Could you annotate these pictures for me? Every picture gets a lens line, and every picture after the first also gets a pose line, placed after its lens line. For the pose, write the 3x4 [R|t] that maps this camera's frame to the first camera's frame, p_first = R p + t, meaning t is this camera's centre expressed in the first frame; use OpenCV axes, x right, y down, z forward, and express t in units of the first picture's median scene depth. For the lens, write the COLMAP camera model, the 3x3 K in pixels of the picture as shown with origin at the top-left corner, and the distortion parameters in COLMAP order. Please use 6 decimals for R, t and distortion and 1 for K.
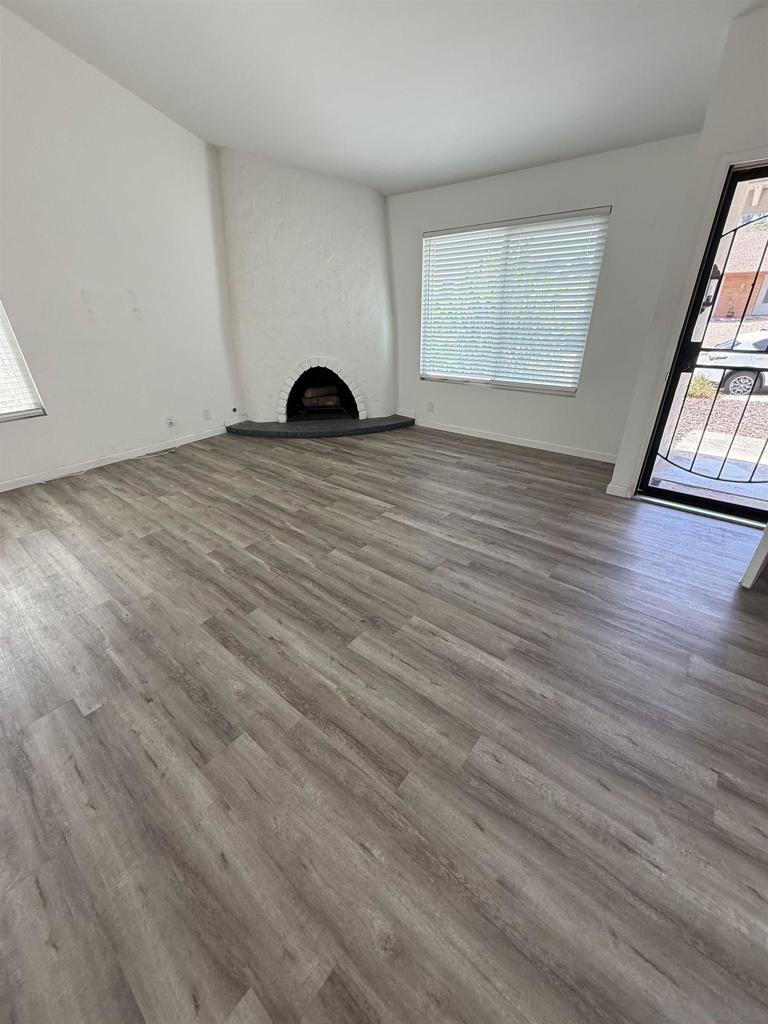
lens RADIAL K [[408.3, 0, 386.1], [0, 408.3, 512.8], [0, 0, 1]] dist [-0.001908, -0.000061]
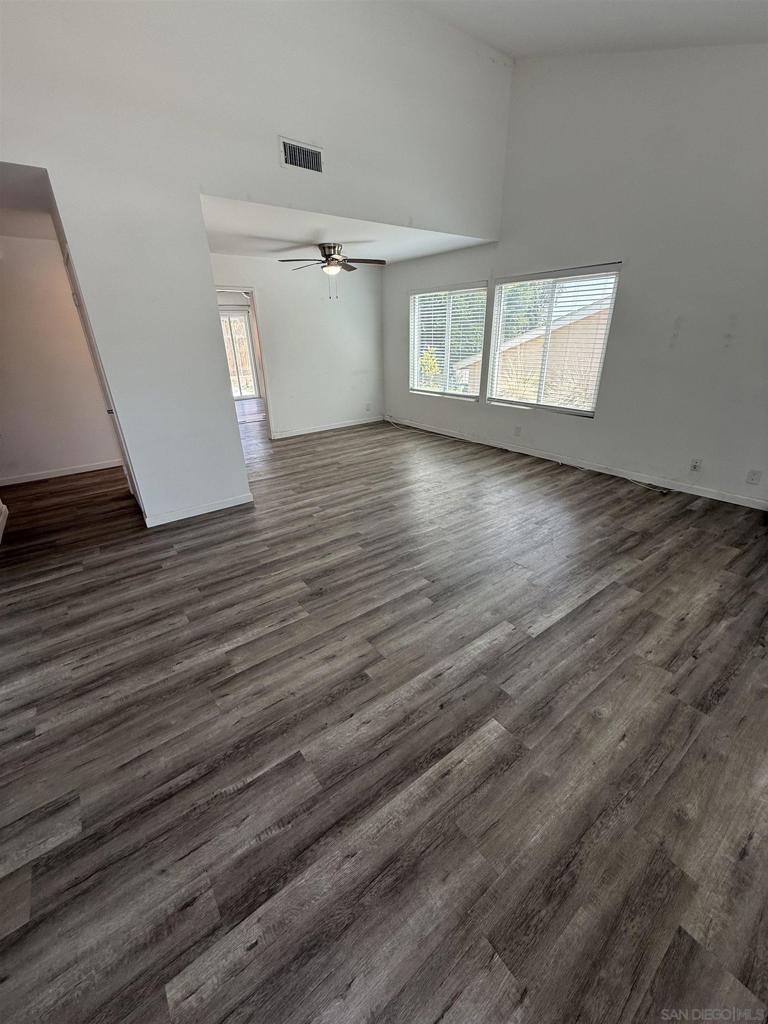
lens RADIAL K [[408.3, 0, 386.3], [0, 408.3, 511.8], [0, 0, 1]] dist [-0.001908, -0.000061]
pose [[-0.237098, 0.413330, -0.879172, 0.801260], [-0.427567, 0.768218, 0.476475, -0.536052], [0.872336, 0.488876, -0.005416, 0.939764]]
